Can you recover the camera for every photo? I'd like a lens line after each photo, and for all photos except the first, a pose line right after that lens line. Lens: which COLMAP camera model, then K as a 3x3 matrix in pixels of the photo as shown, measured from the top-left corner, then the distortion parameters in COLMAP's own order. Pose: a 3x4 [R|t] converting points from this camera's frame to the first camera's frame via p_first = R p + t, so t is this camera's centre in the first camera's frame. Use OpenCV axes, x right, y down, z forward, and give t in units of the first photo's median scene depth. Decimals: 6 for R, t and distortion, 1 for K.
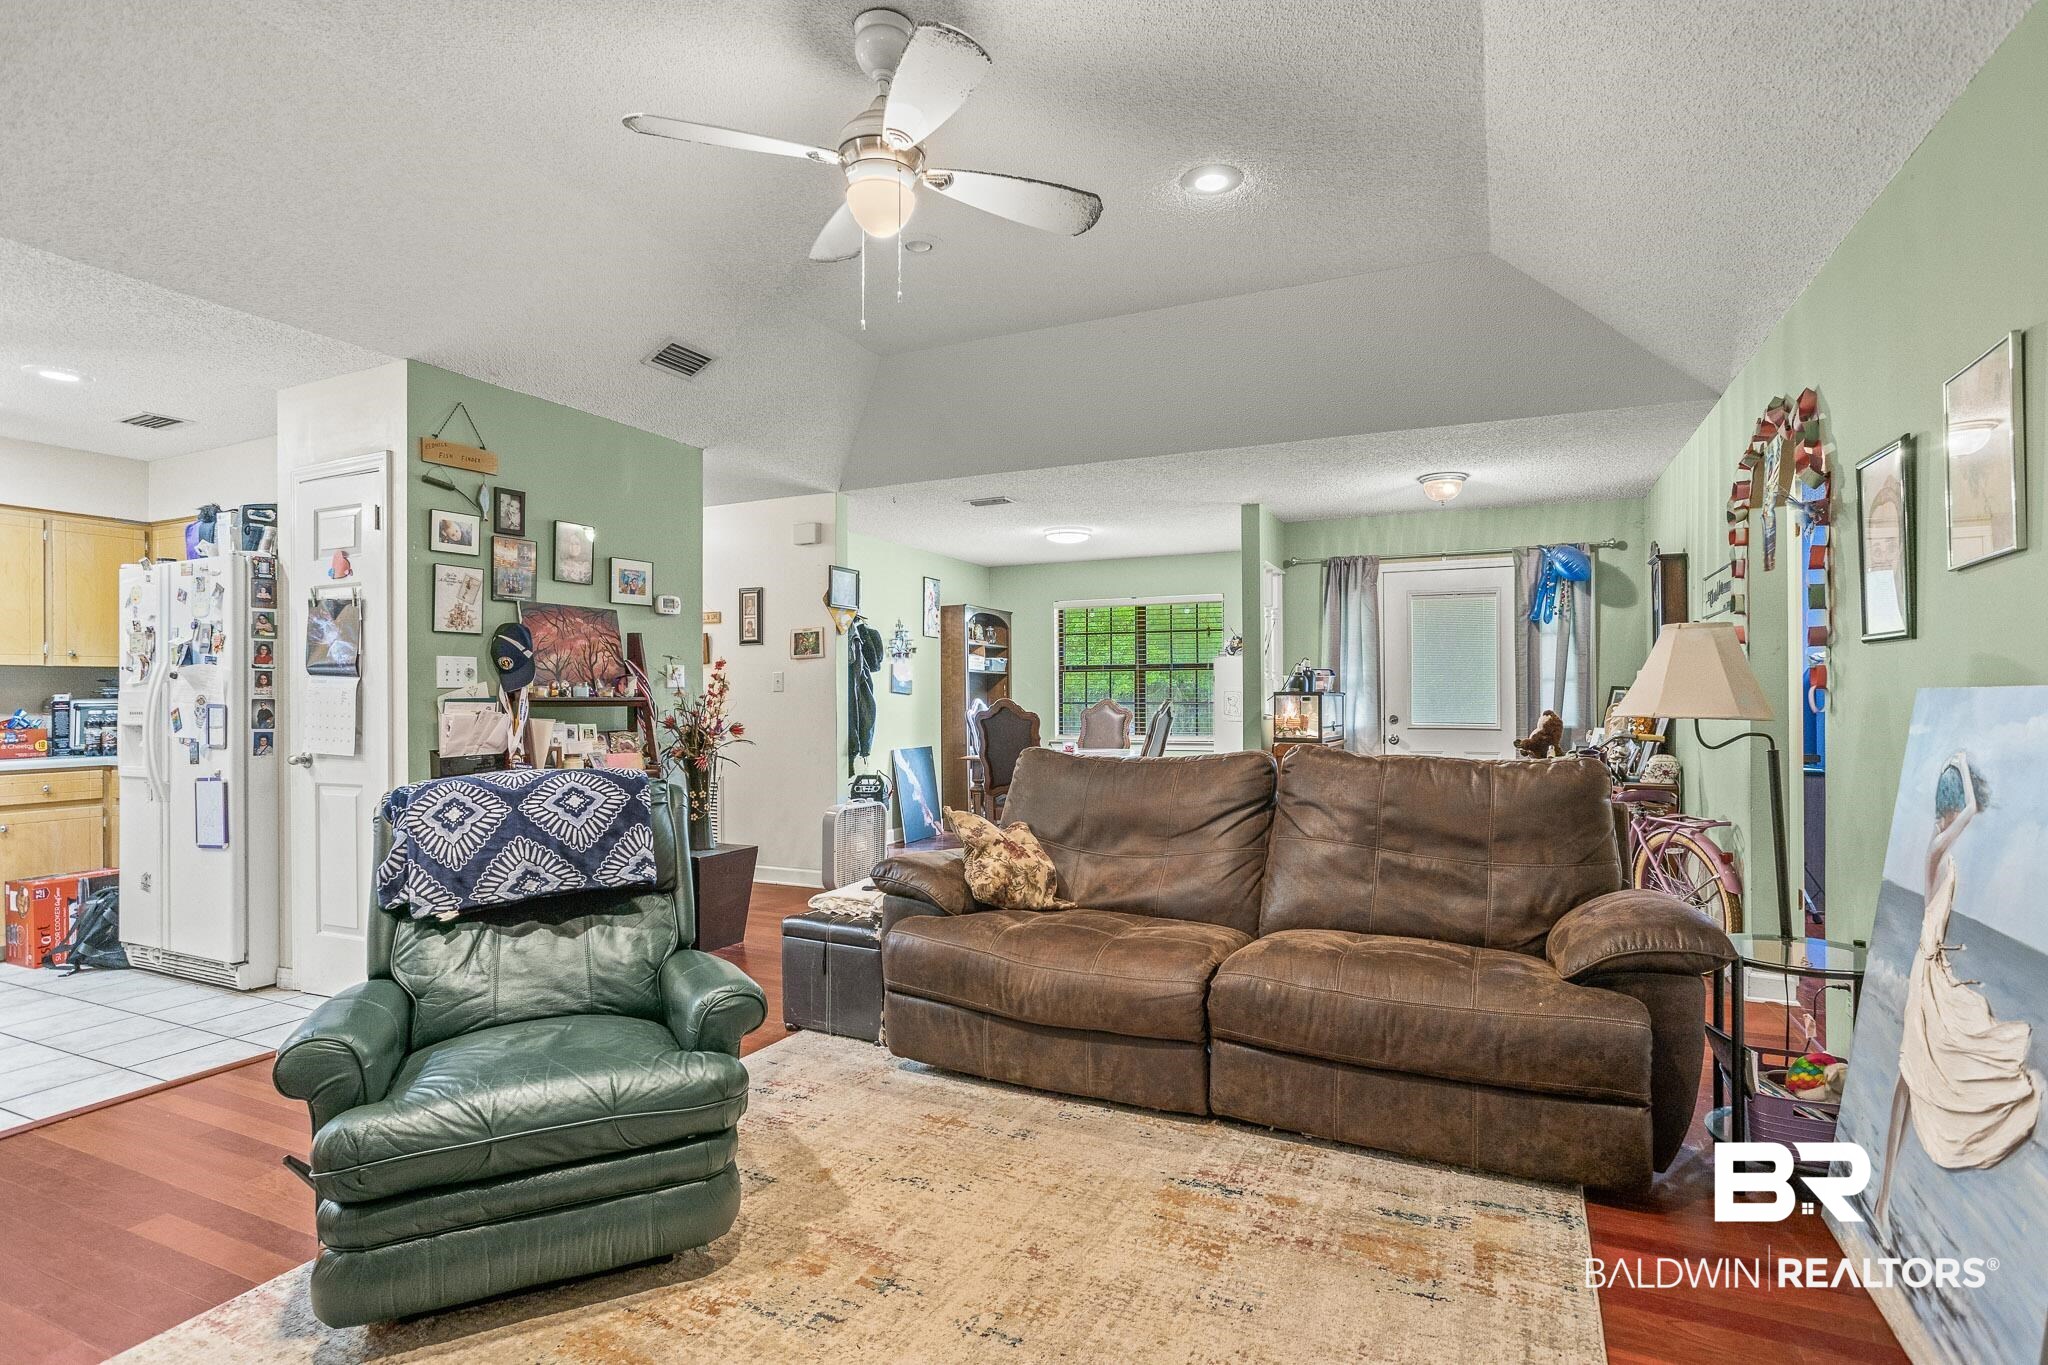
lens RADIAL K [[1009.3, 0, 1029.9], [0, 1009.3, 691.2], [0, 0, 1]] dist [-0.048965, 0.028665]
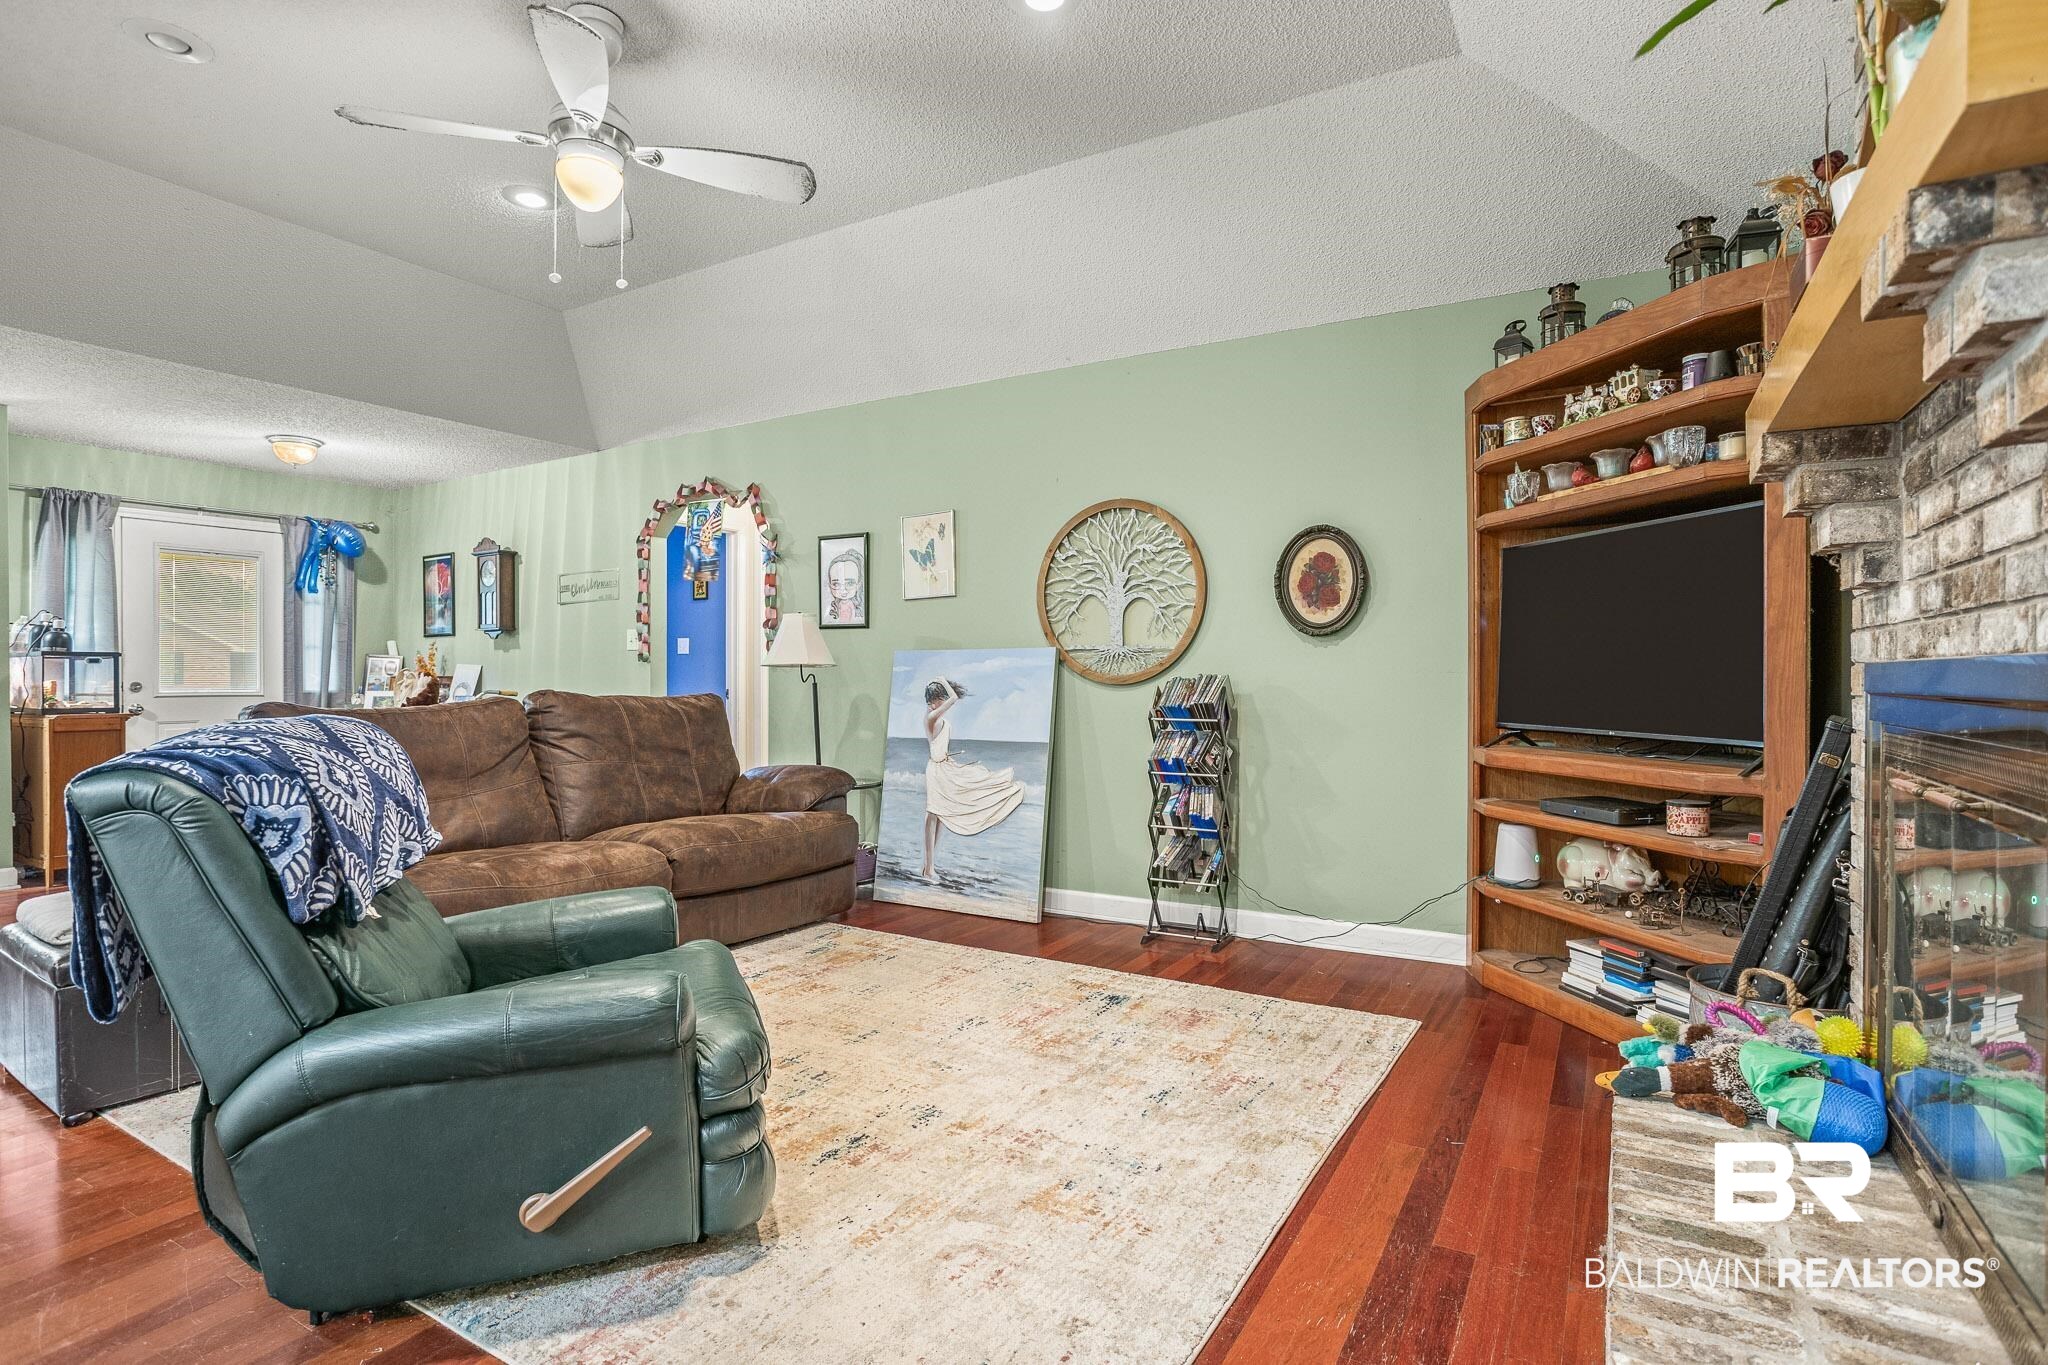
lens RADIAL K [[1027.7, 0, 1010.9], [0, 1027.7, 673.7], [0, 0, 1]] dist [-0.039133, 0.018091]
pose [[0.103751, 0.004712, 0.994592, -0.547616], [-0.002089, 0.999988, -0.004520, 0.023497], [-0.994601, -0.001609, 0.103759, 0.197371]]
